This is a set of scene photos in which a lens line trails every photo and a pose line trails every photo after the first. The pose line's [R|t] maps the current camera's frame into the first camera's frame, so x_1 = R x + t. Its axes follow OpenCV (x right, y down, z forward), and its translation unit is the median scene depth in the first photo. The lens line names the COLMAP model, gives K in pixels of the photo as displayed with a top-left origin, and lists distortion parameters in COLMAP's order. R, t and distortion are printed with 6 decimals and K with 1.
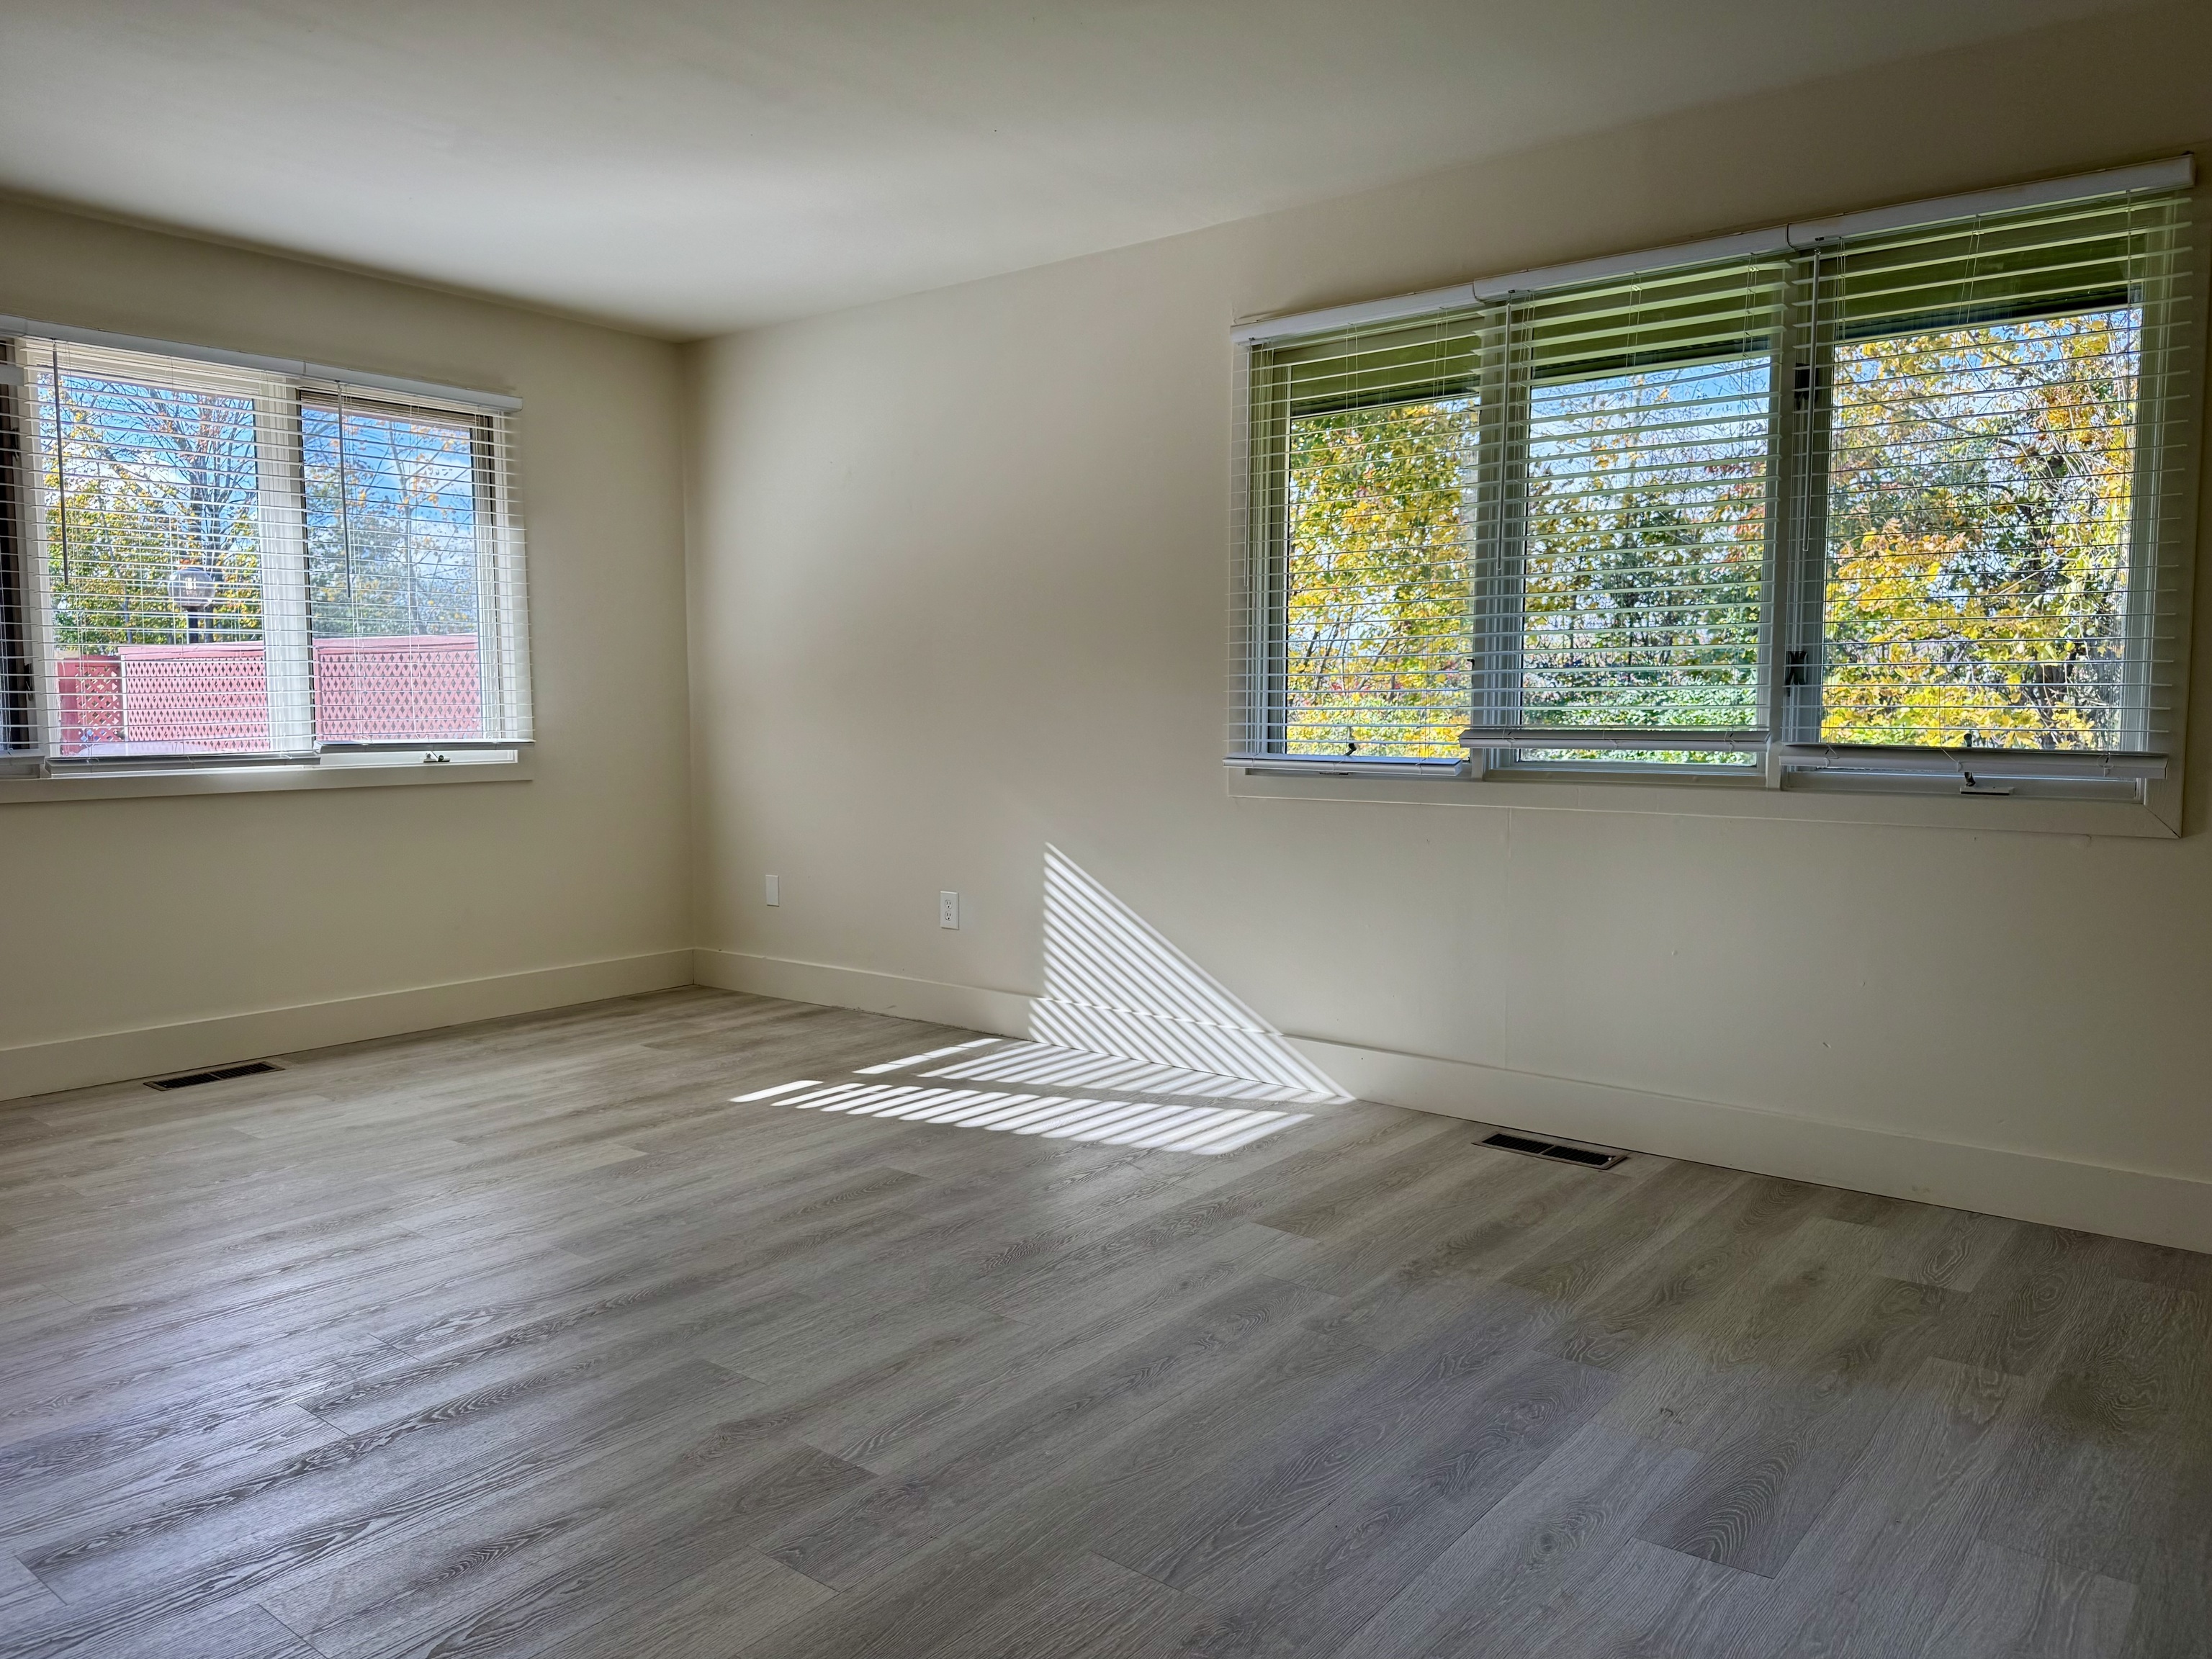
lens RADIAL K [[1532.5, 0, 1108.7], [0, 1532.5, 837.1], [0, 0, 1]] dist [0.093779, -0.160041]
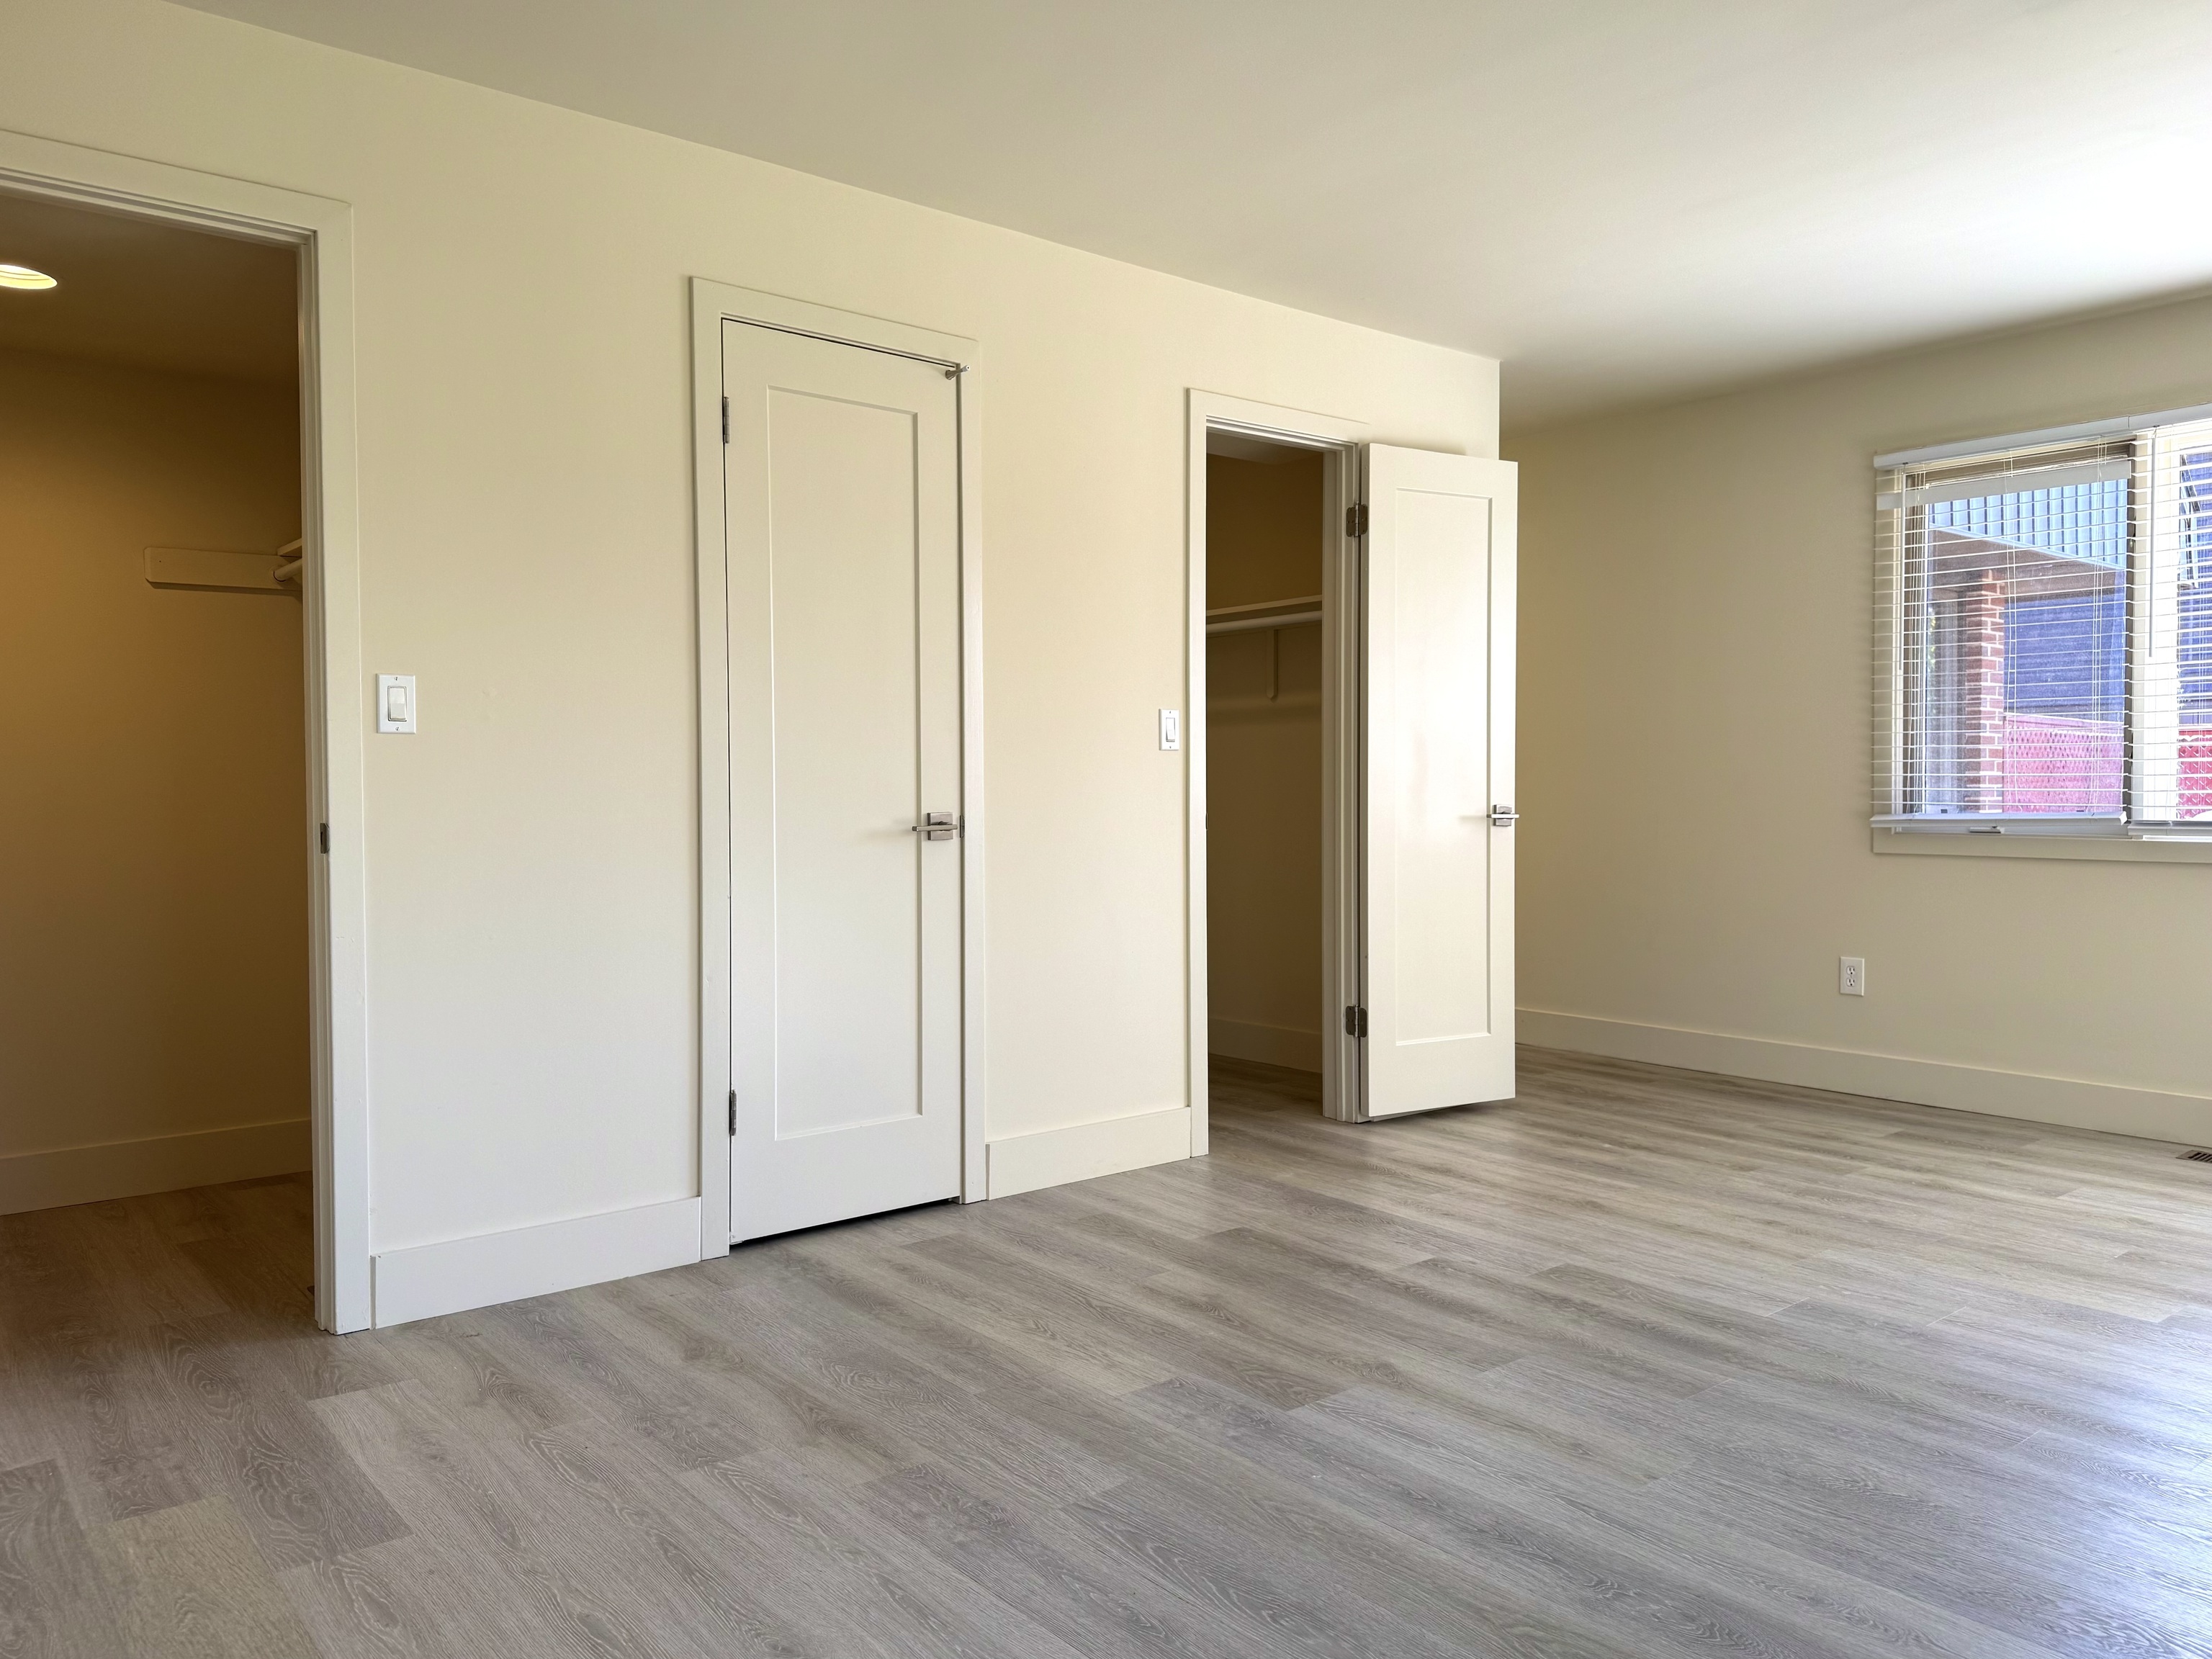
lens RADIAL K [[1532.5, 0, 1108.7], [0, 1532.5, 837.1], [0, 0, 1]] dist [0.093779, -0.160041]
pose [[-0.186216, 0.033259, -0.981946, 0.833260], [-0.084068, 0.995222, 0.049652, -0.055845], [0.978906, 0.091797, -0.182530, 0.856890]]
